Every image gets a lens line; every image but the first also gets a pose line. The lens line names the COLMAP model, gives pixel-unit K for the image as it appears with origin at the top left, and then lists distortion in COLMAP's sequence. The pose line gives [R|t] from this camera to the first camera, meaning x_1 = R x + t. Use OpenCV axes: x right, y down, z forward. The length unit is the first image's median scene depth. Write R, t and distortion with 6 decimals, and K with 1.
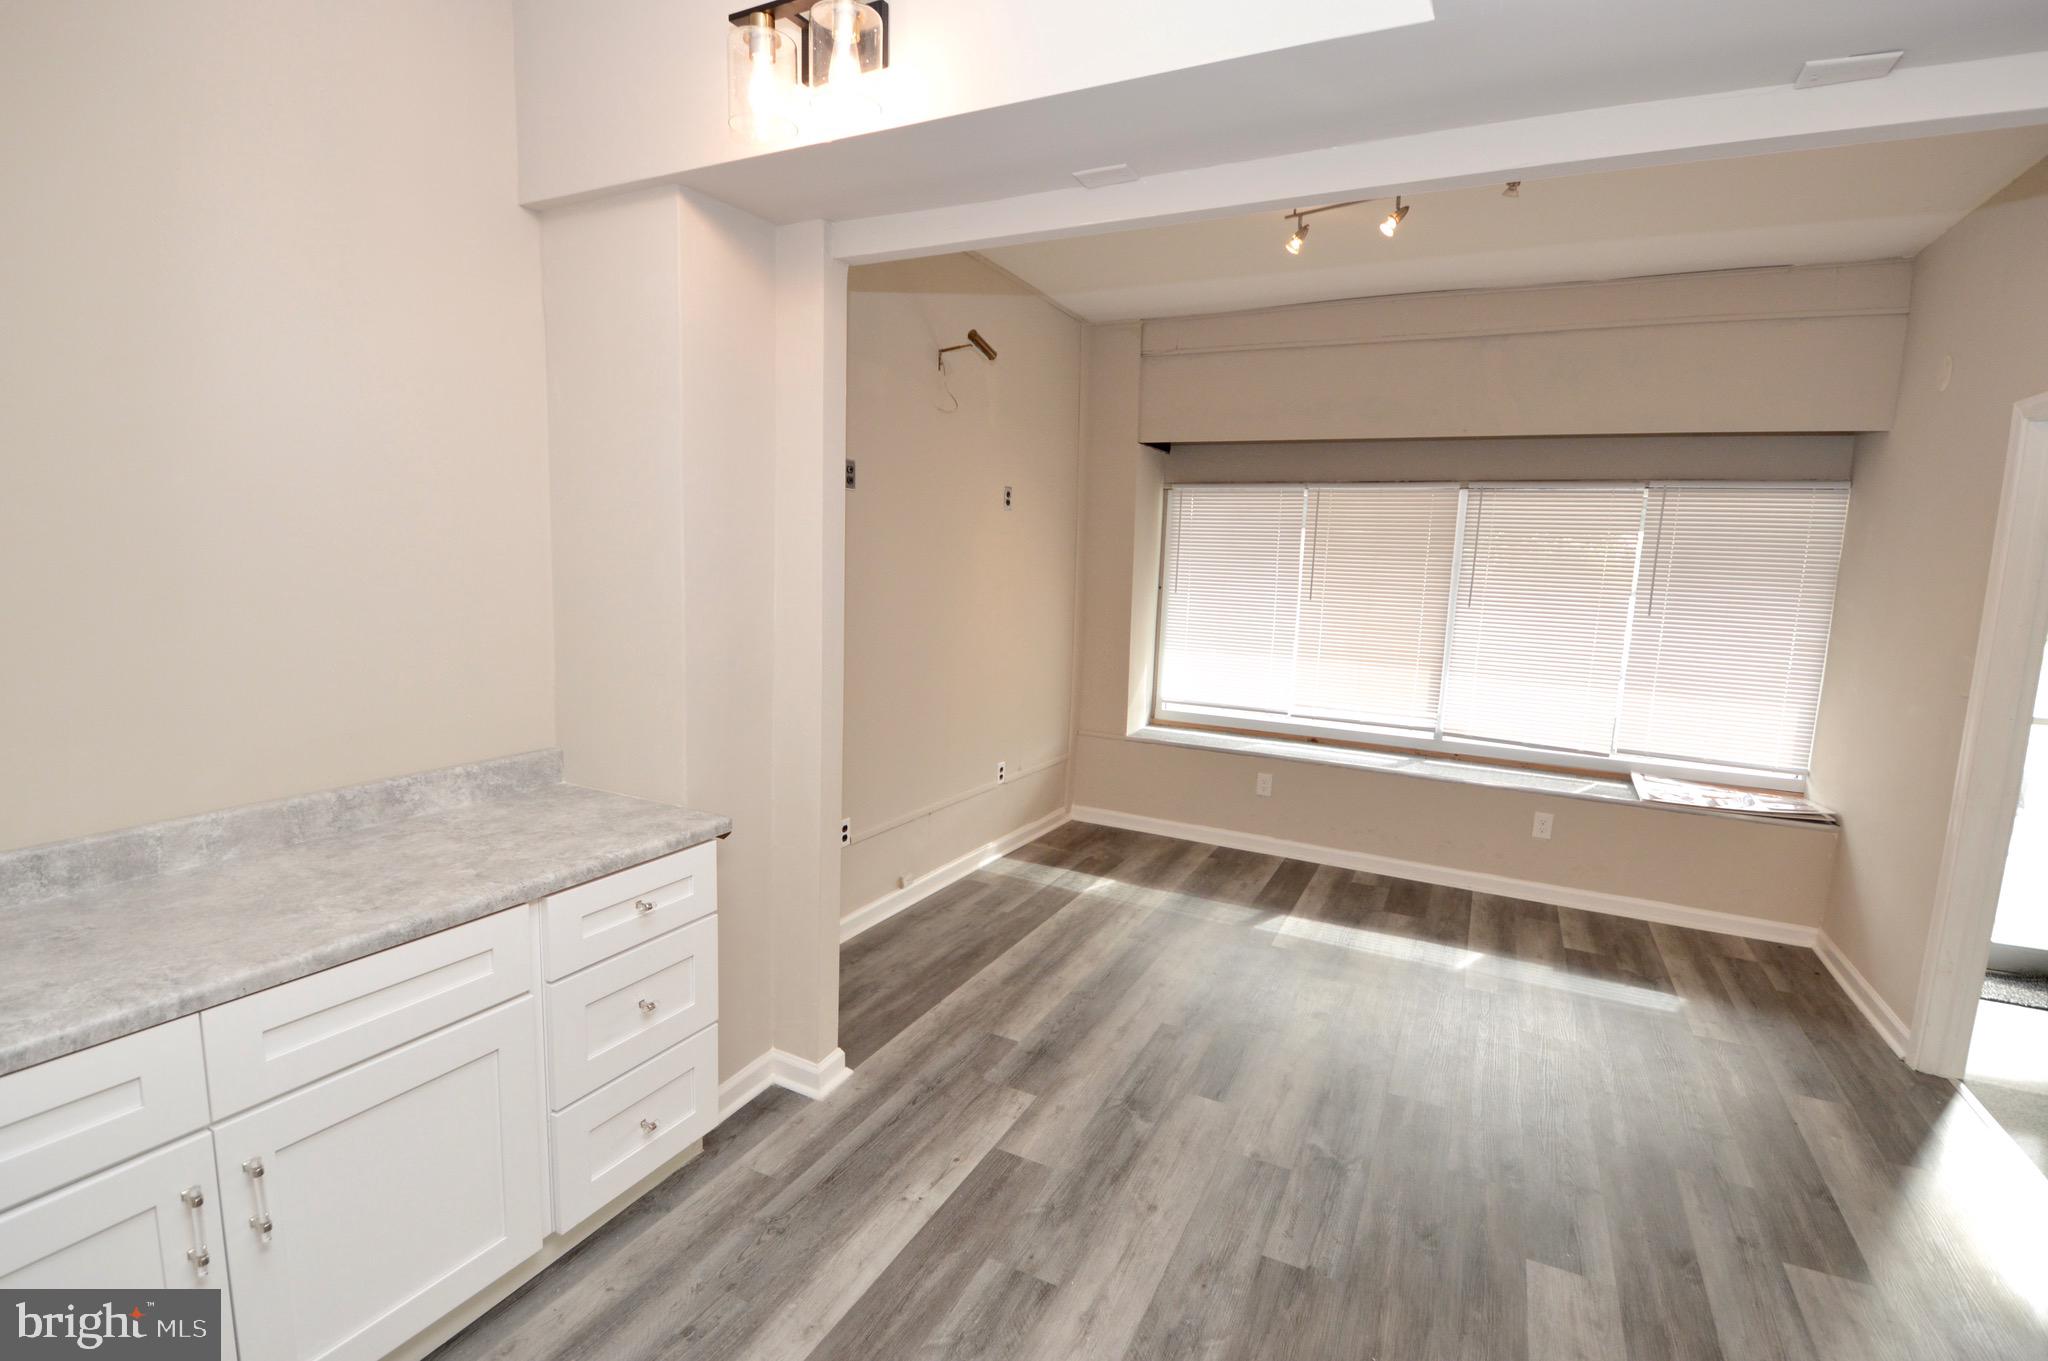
lens RADIAL K [[944.4, 0, 1032.9], [0, 944.4, 692.9], [0, 0, 1]] dist [0.018853, -0.024866]
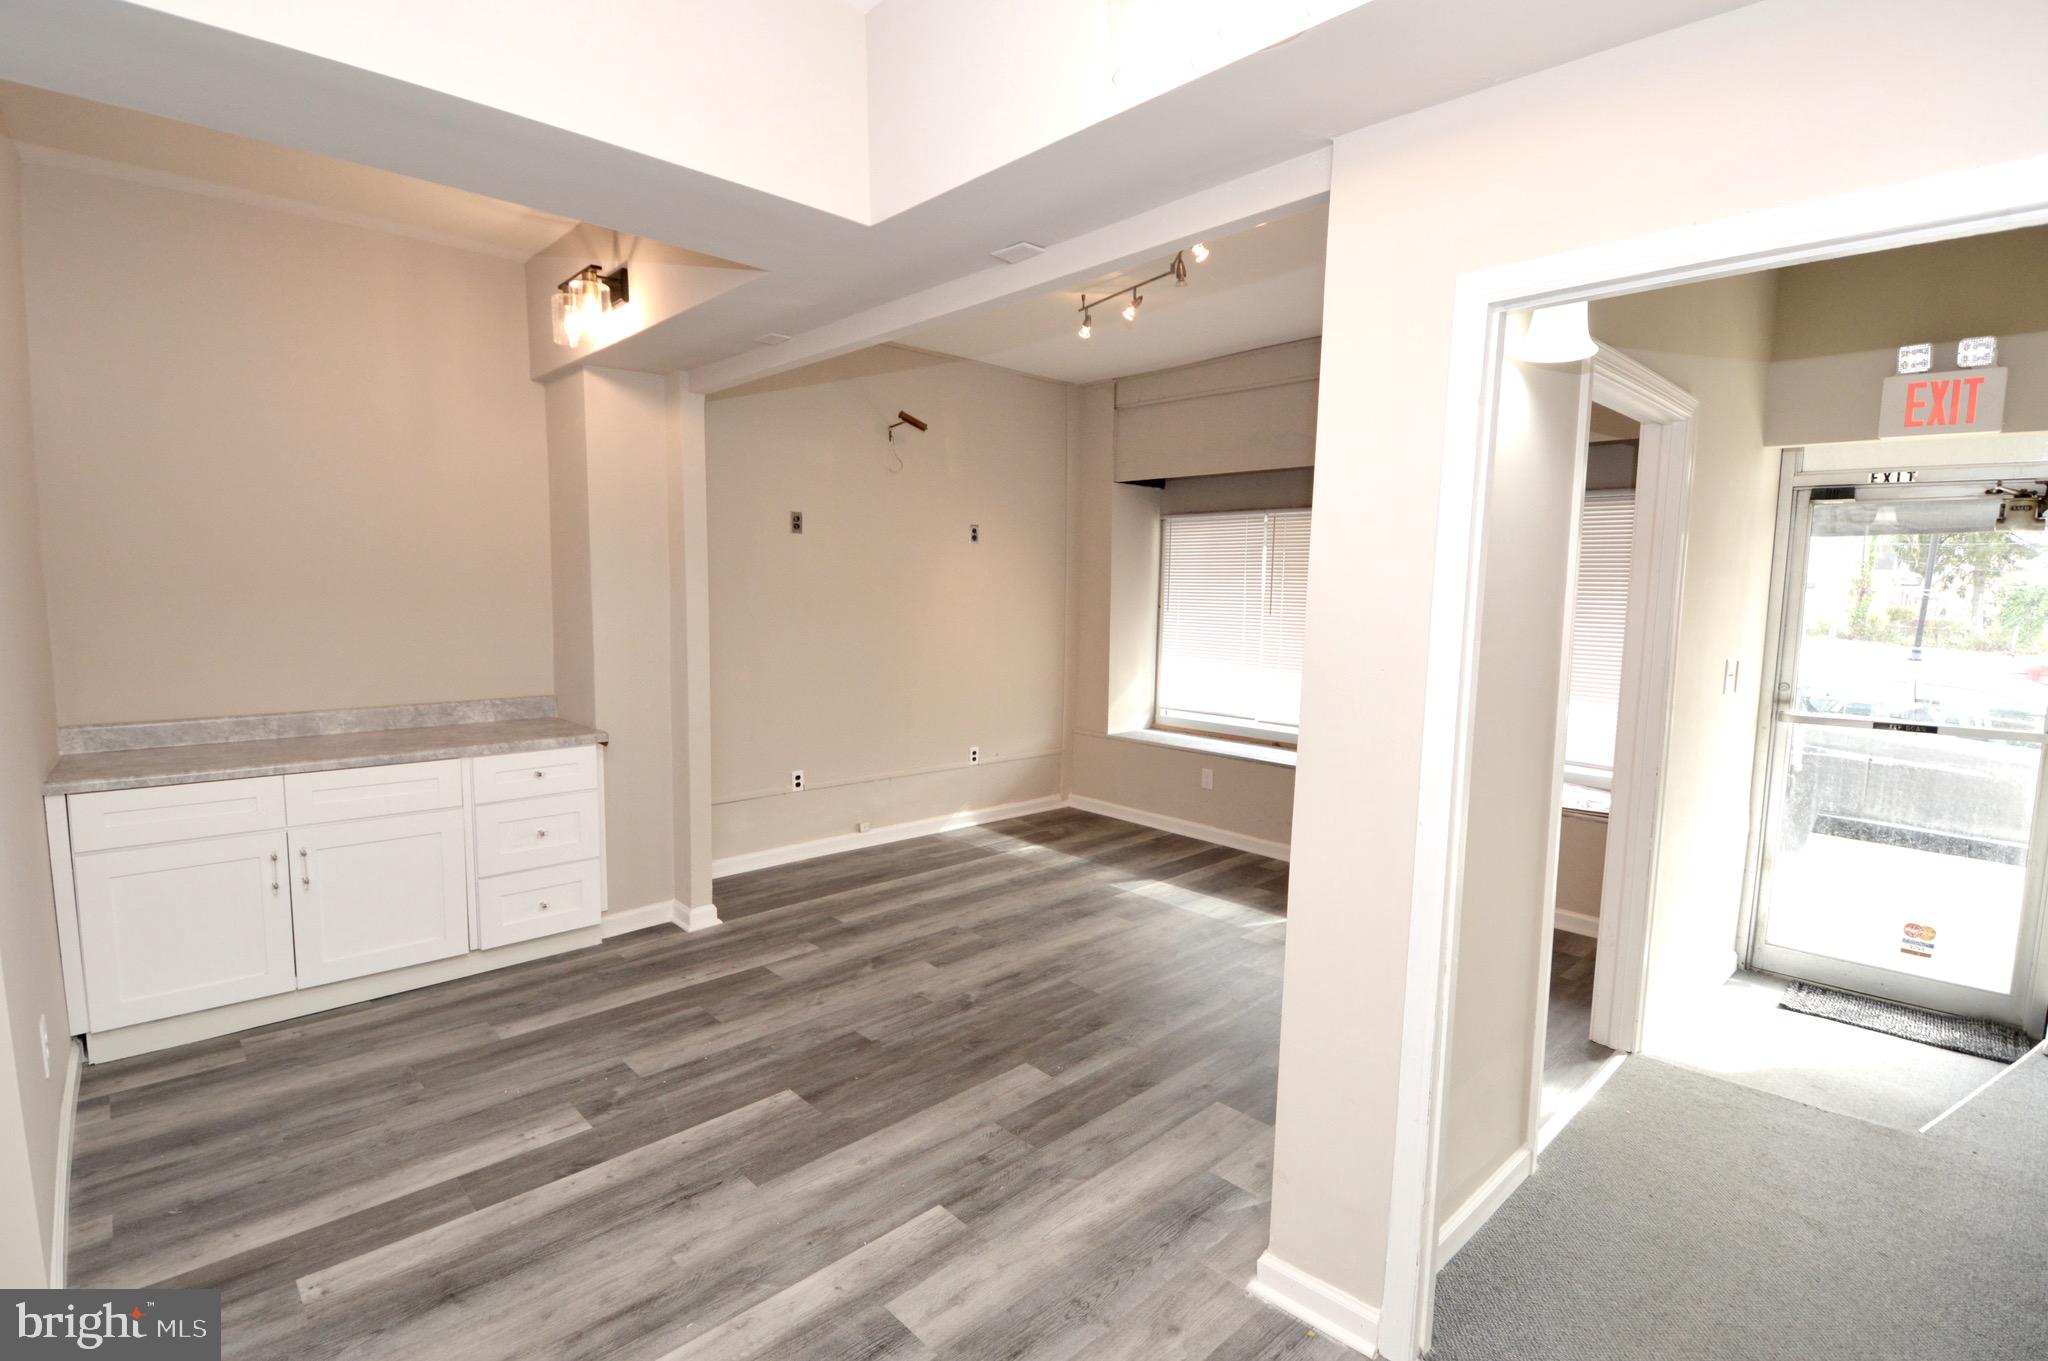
lens RADIAL K [[973.3, 0, 1013.9], [0, 973.3, 692.3], [0, 0, 1]] dist [0.002198, 0.000046]
pose [[0.936417, 0.016164, -0.350515, 0.525052], [-0.032432, 0.998649, -0.040590, 0.059293], [0.349386, 0.049377, 0.935677, -0.196277]]
